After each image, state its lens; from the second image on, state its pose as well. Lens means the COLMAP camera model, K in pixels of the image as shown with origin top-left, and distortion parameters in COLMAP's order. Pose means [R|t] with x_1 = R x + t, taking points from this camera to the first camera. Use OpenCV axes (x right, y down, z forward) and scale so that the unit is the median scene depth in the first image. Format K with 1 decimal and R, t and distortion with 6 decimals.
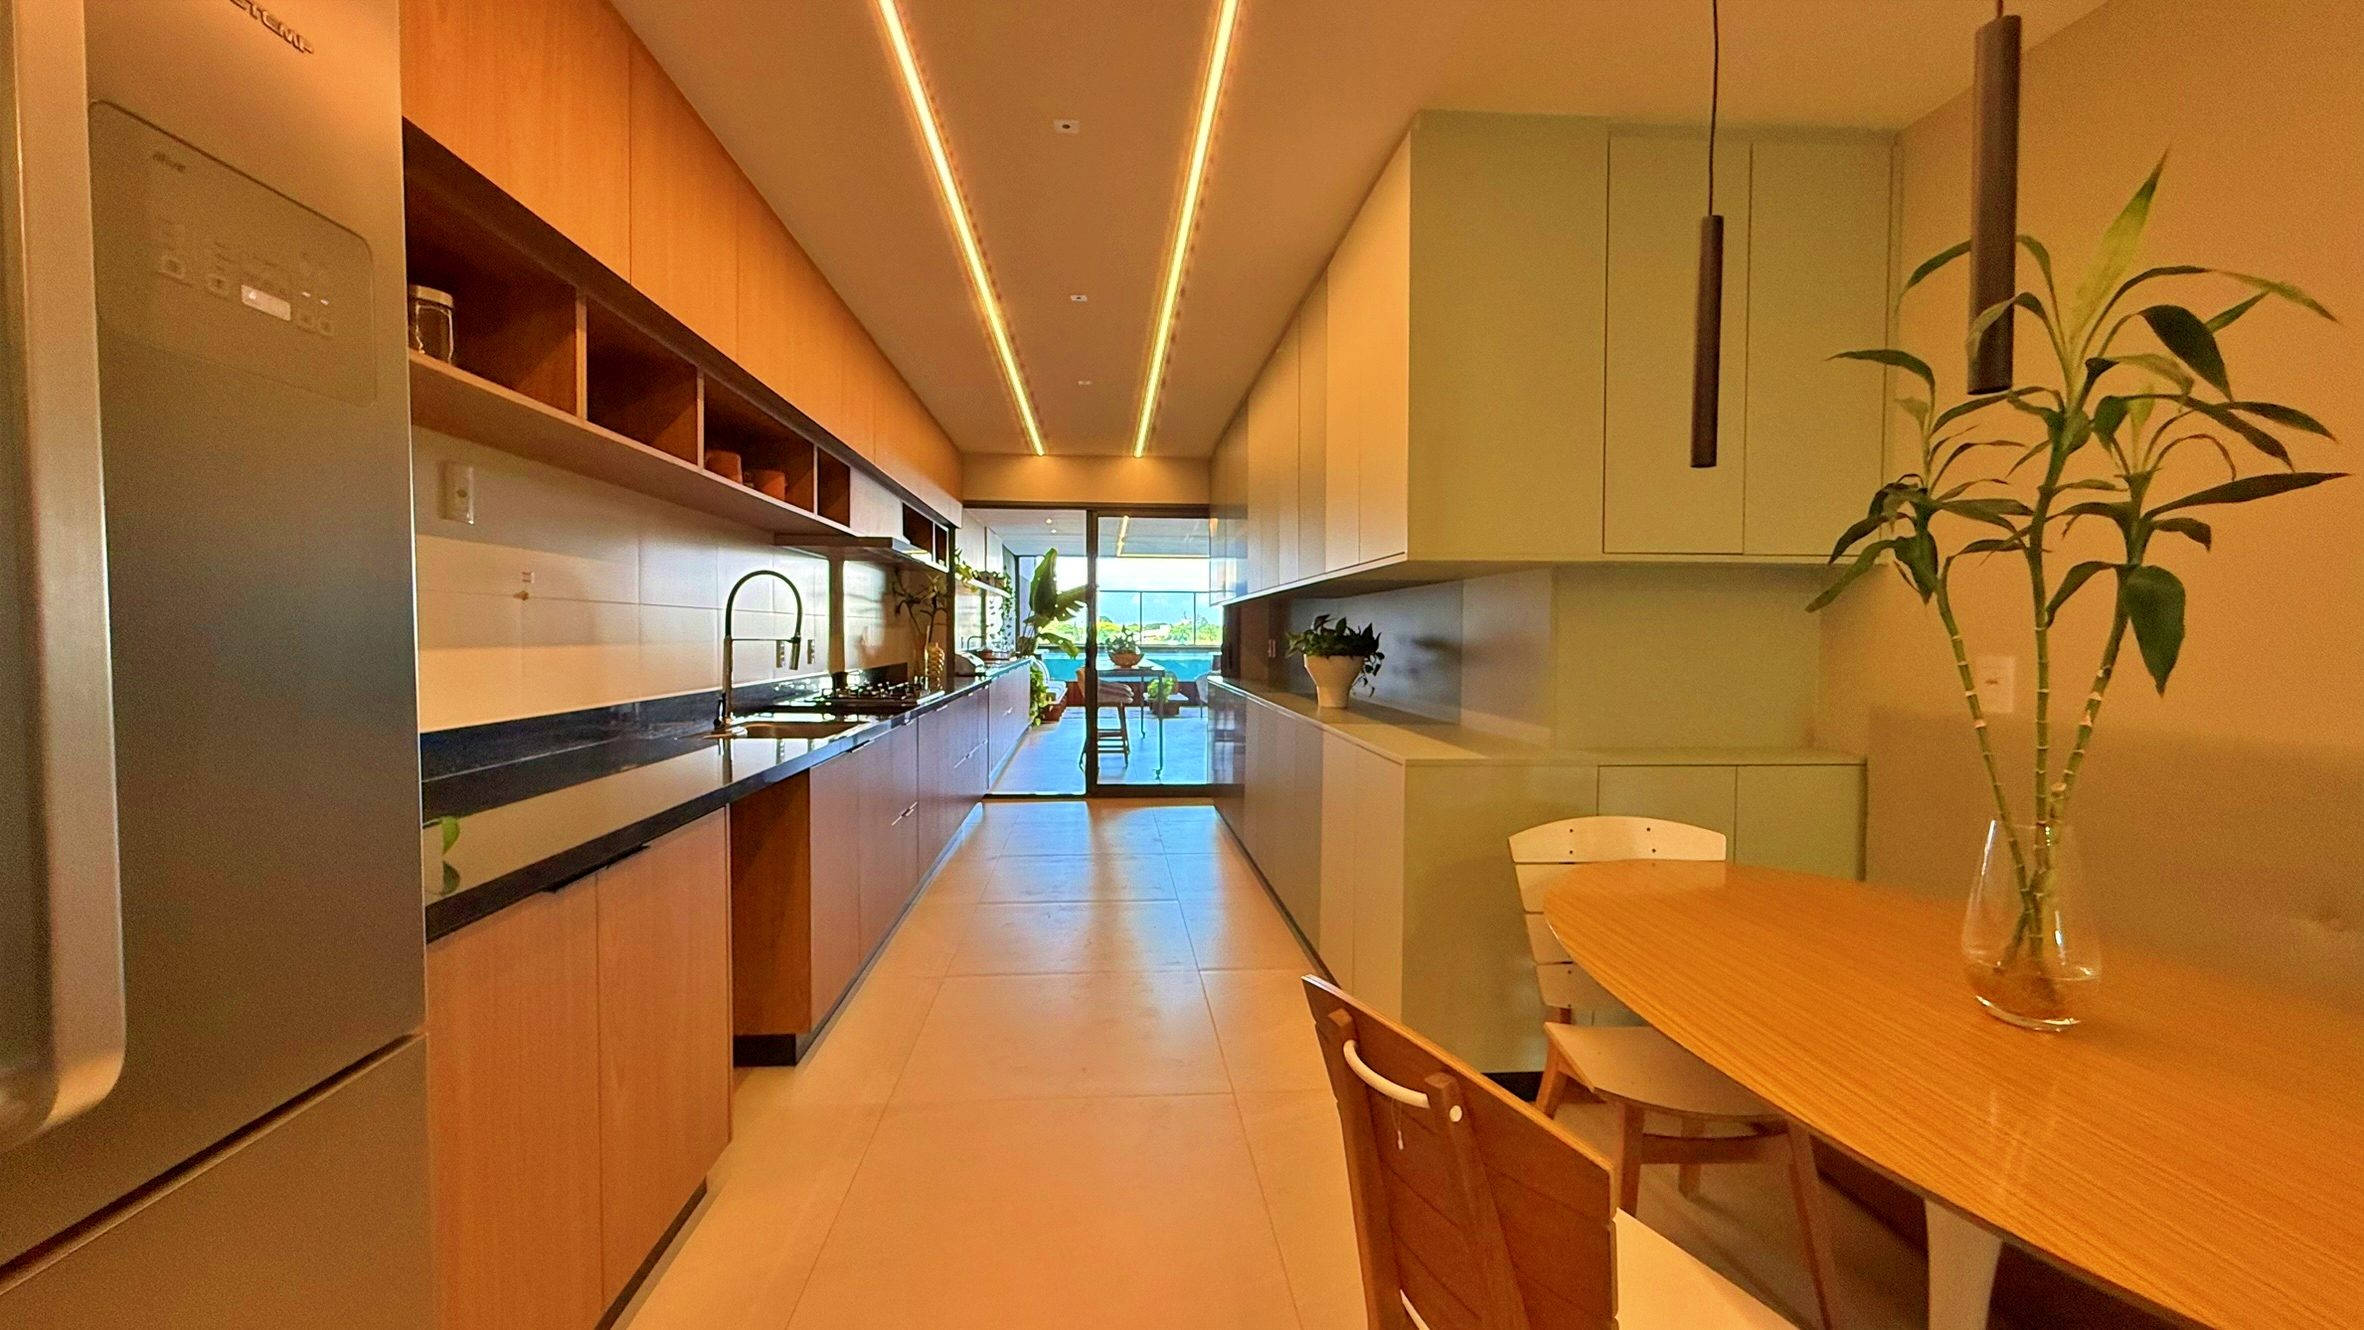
lens RADIAL K [[940.8, 0, 1180.9], [0, 940.8, 674.4], [0, 0, 1]] dist [0.000813, -0.000625]
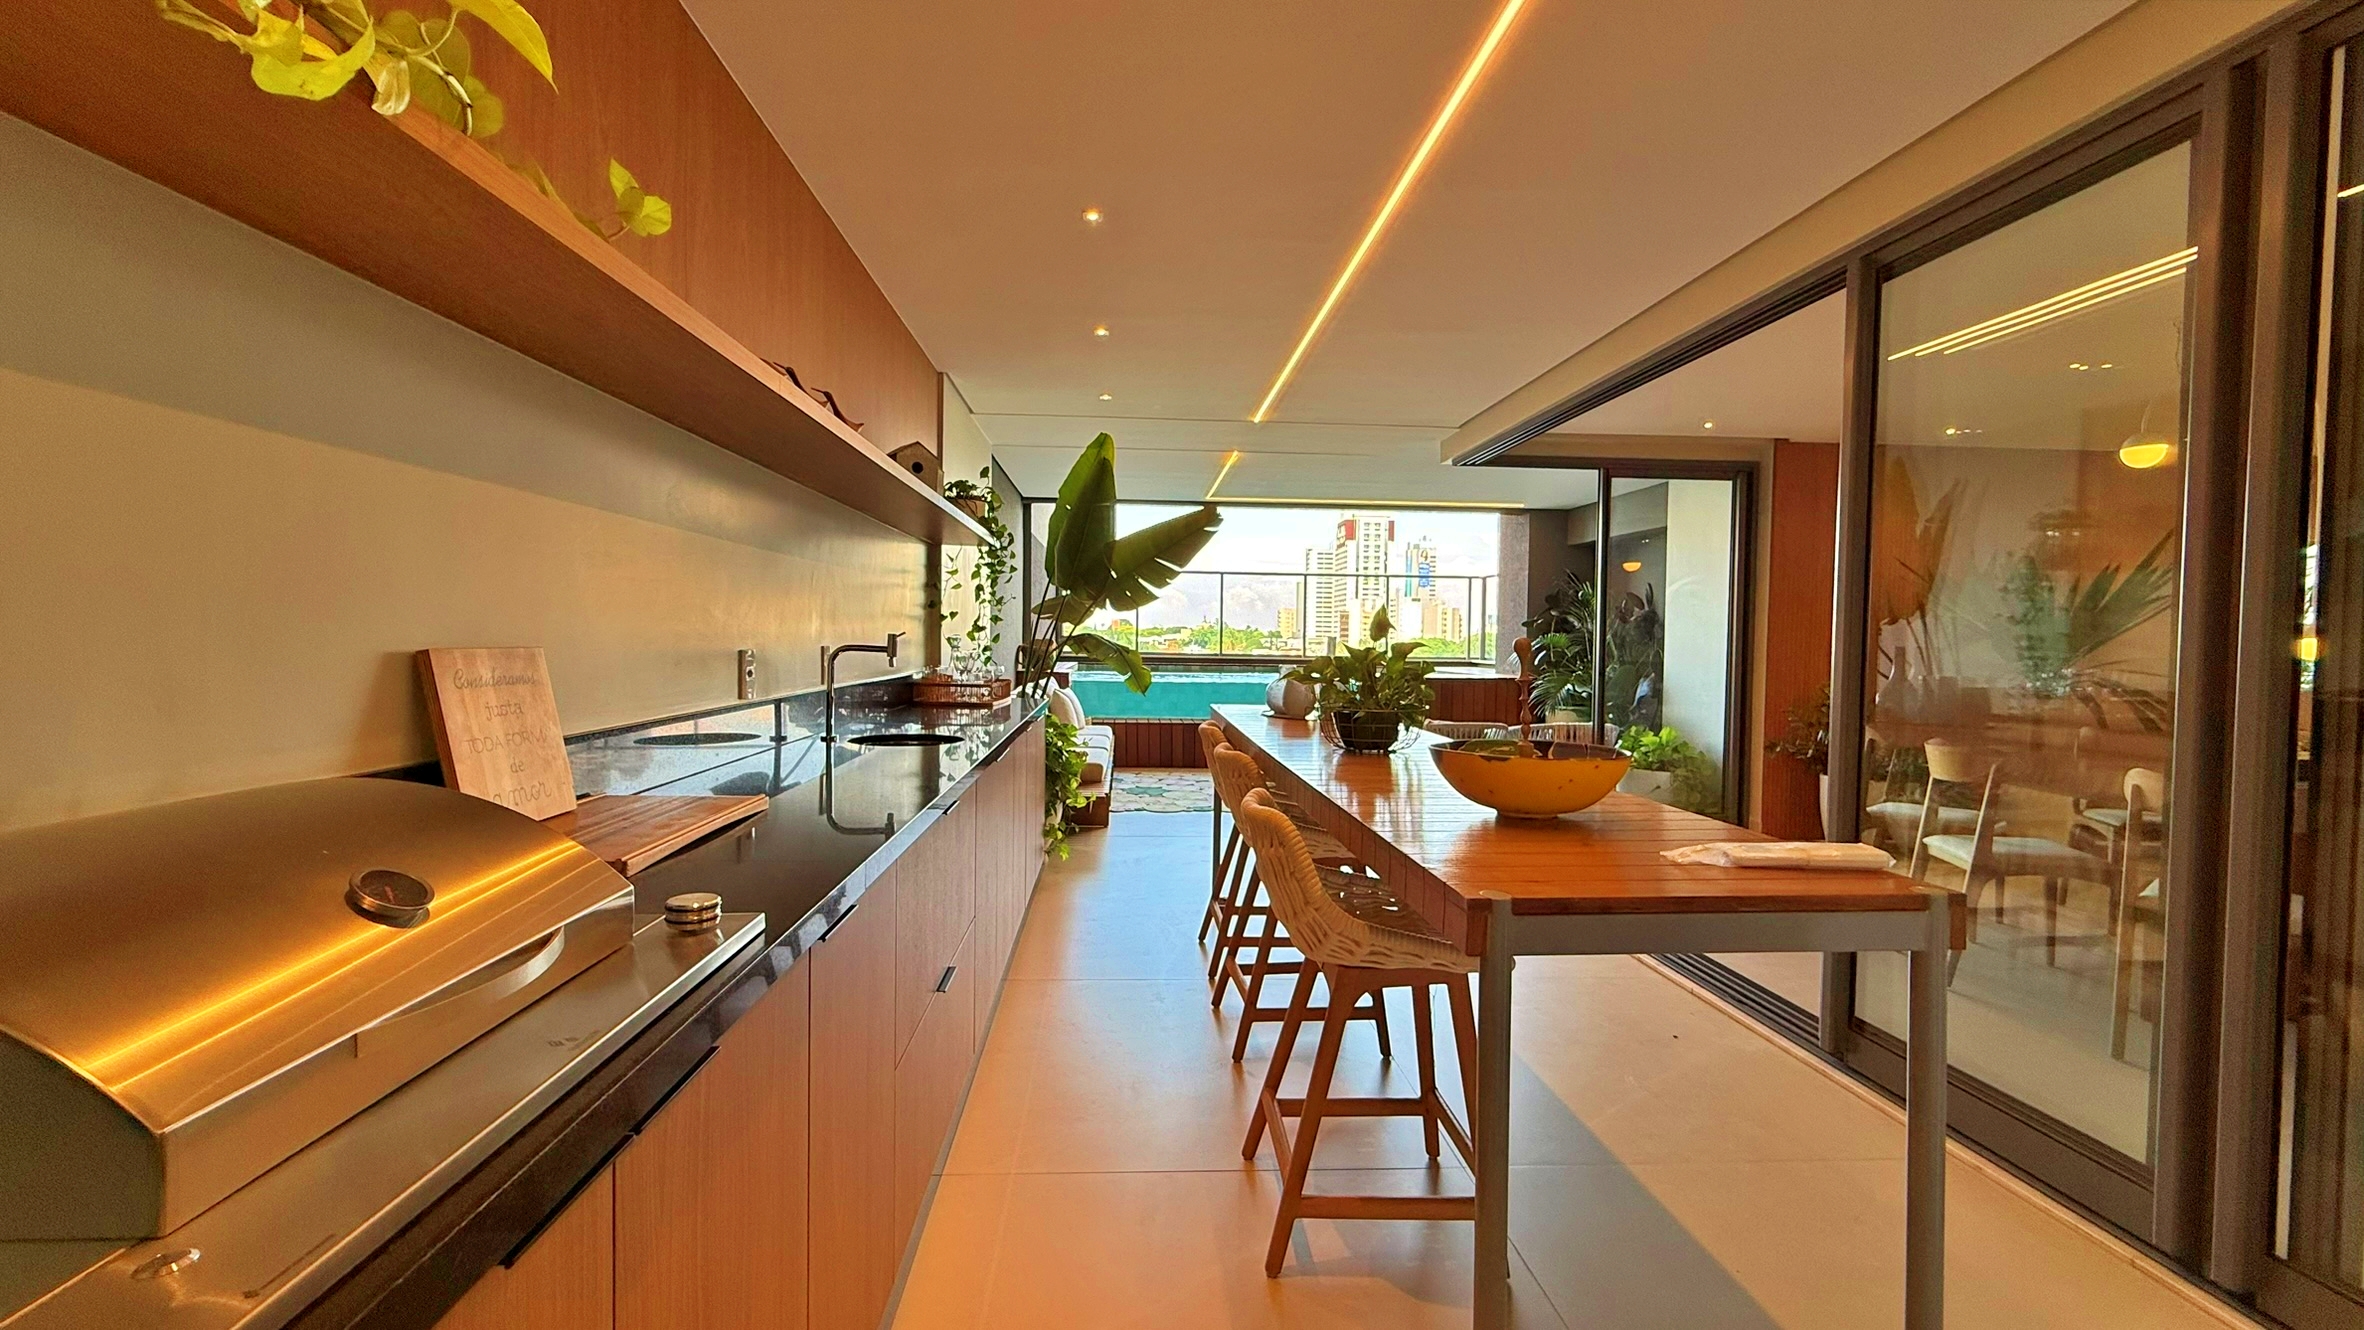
lens RADIAL K [[940.8, 0, 1173.1], [0, 940.8, 666.6], [0, 0, 1]] dist [0.000813, -0.000625]
pose [[0.999601, 0.009525, -0.026585, -0.170096], [-0.009839, 0.999883, -0.011675, -0.047368], [0.026470, 0.011932, 0.999578, 1.065134]]
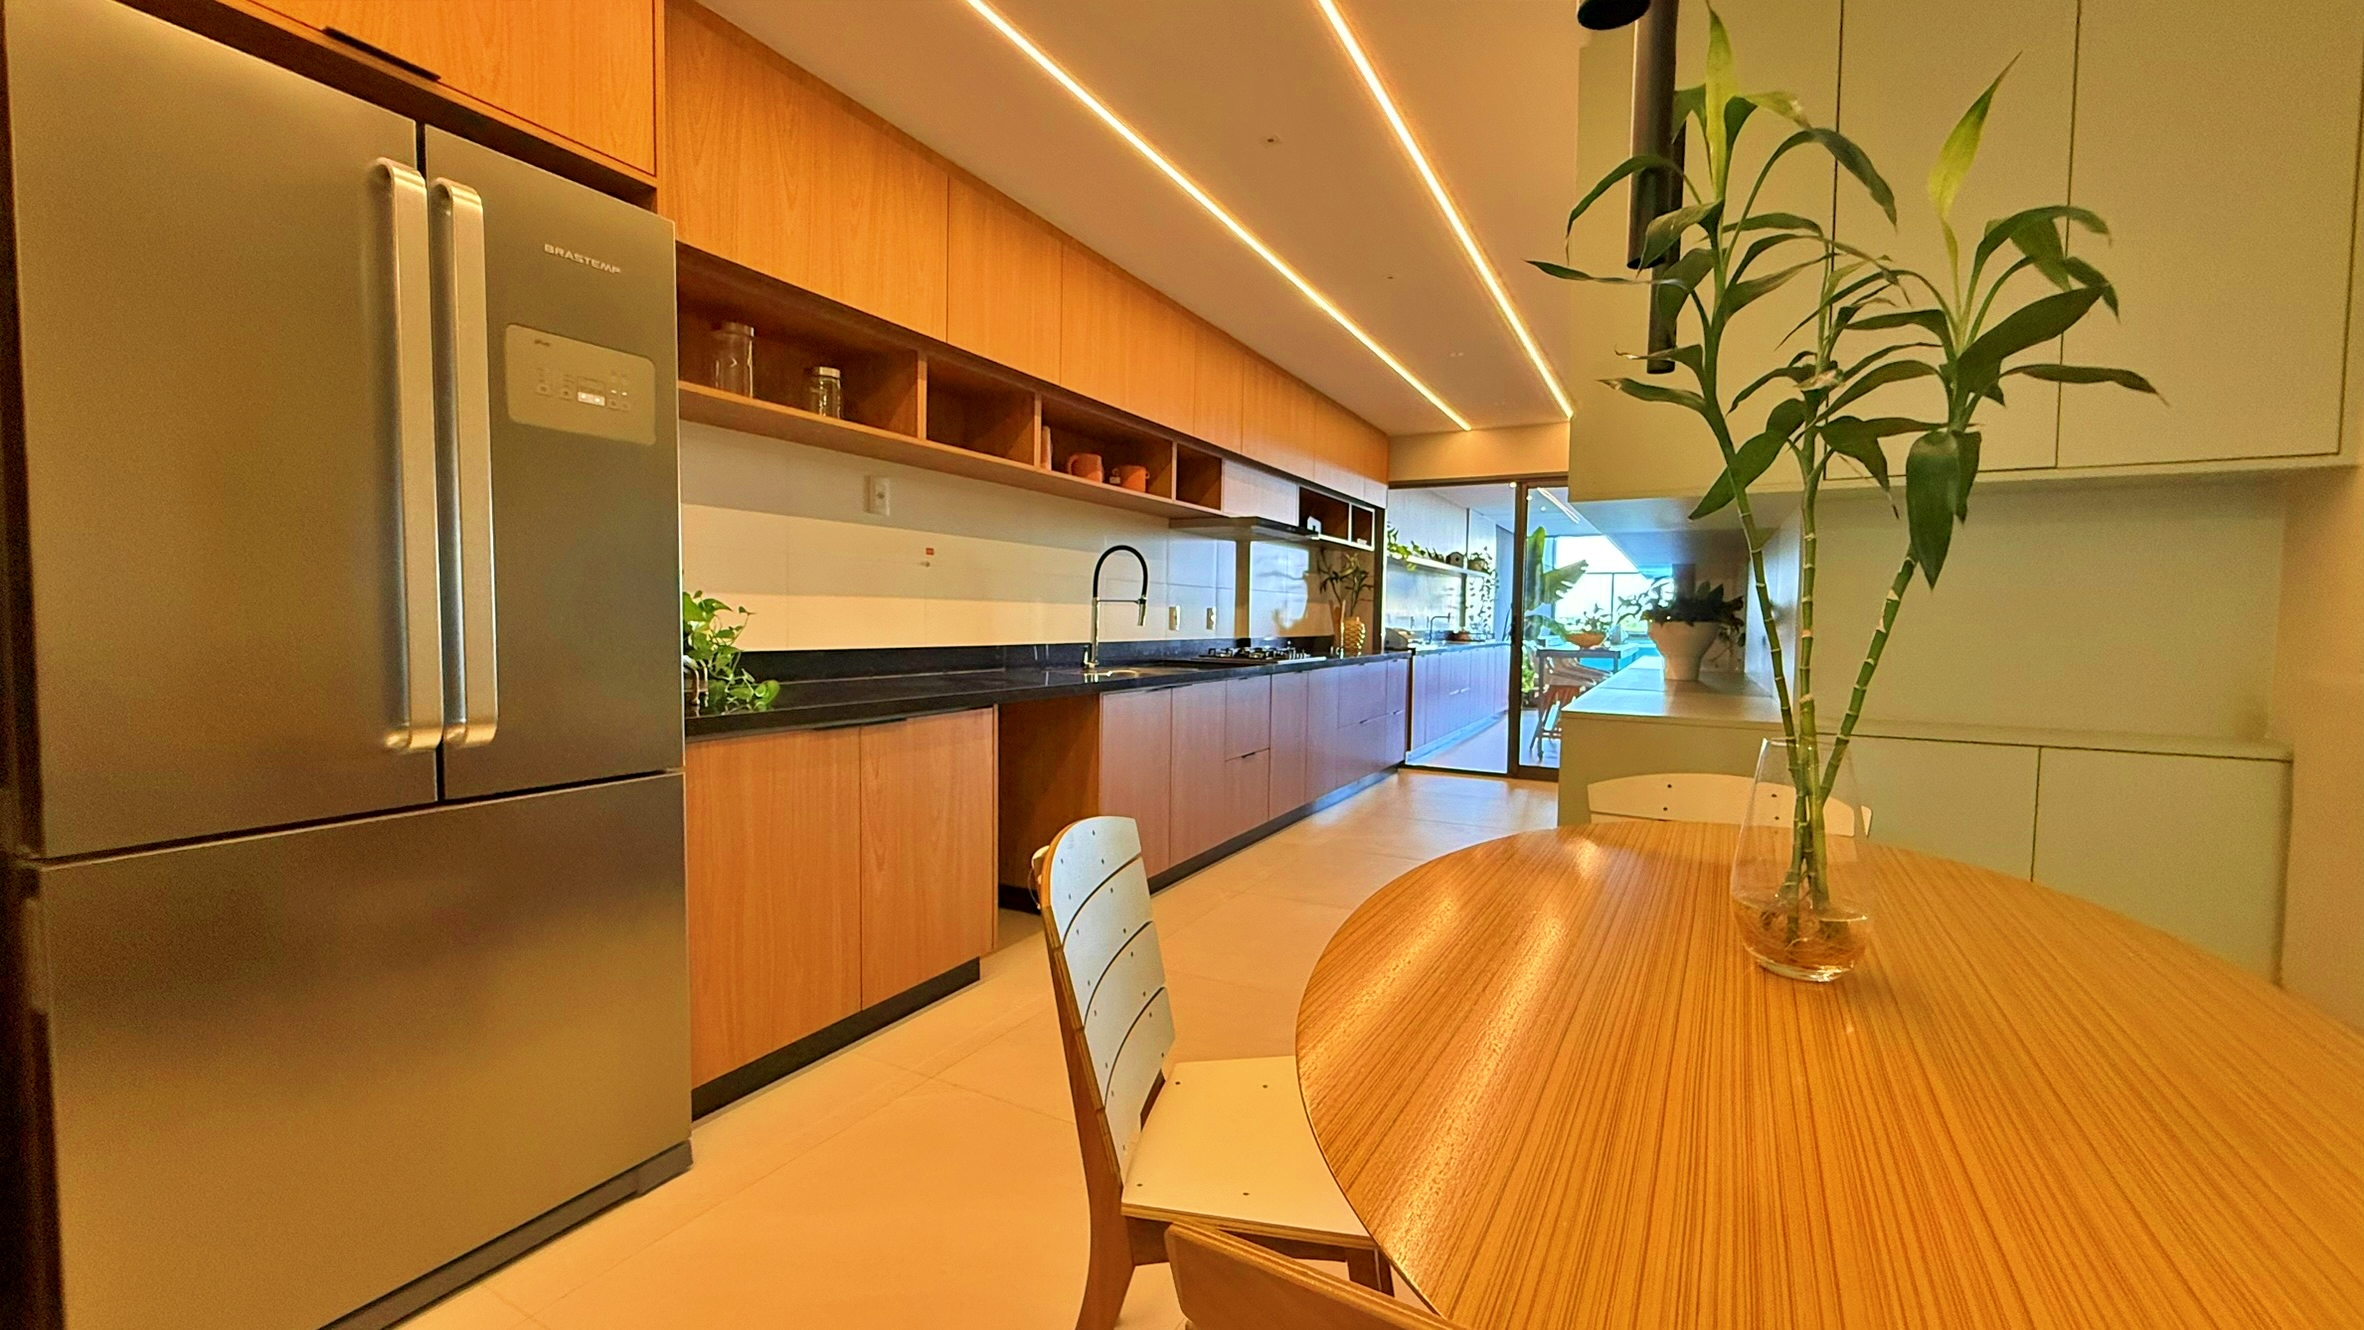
lens RADIAL K [[940.8, 0, 1184.8], [0, 940.8, 668.6], [0, 0, 1]] dist [0.000813, -0.000625]
pose [[0.841605, 0.034094, -0.539016, 0.147631], [-0.031580, 0.999404, 0.013905, 0.015668], [0.539169, 0.005319, 0.842181, -0.006563]]
